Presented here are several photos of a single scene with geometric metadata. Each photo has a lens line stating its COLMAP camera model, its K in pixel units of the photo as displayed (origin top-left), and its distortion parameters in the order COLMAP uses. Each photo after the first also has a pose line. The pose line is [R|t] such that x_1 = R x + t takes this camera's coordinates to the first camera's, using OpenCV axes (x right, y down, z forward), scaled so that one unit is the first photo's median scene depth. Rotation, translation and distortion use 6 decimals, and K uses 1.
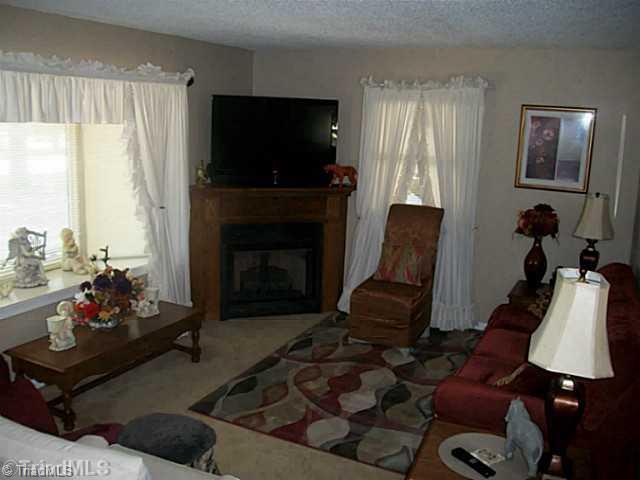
lens RADIAL K [[643.6, 0, 320.0], [0, 643.6, 240.0], [0, 0, 1]] dist [-0.196214, 0.176386]
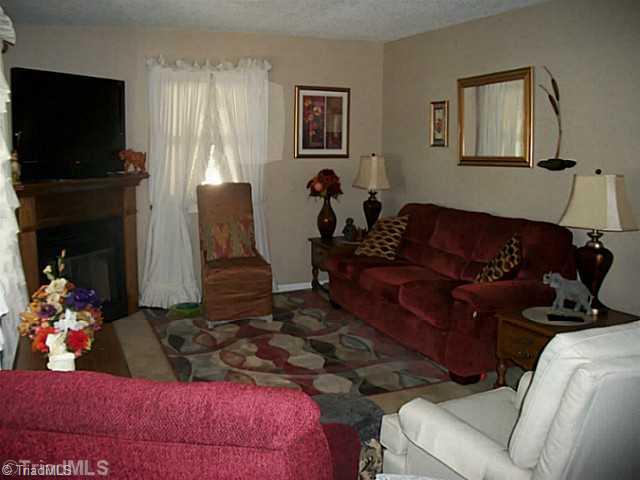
lens RADIAL K [[643.6, 0, 320.0], [0, 643.6, 240.0], [0, 0, 1]] dist [-0.196214, 0.176386]
pose [[0.615042, -0.147775, 0.774523, -0.582851], [0.174031, 0.983498, 0.049450, 0.011738], [-0.769049, 0.104377, 0.630610, 0.255577]]
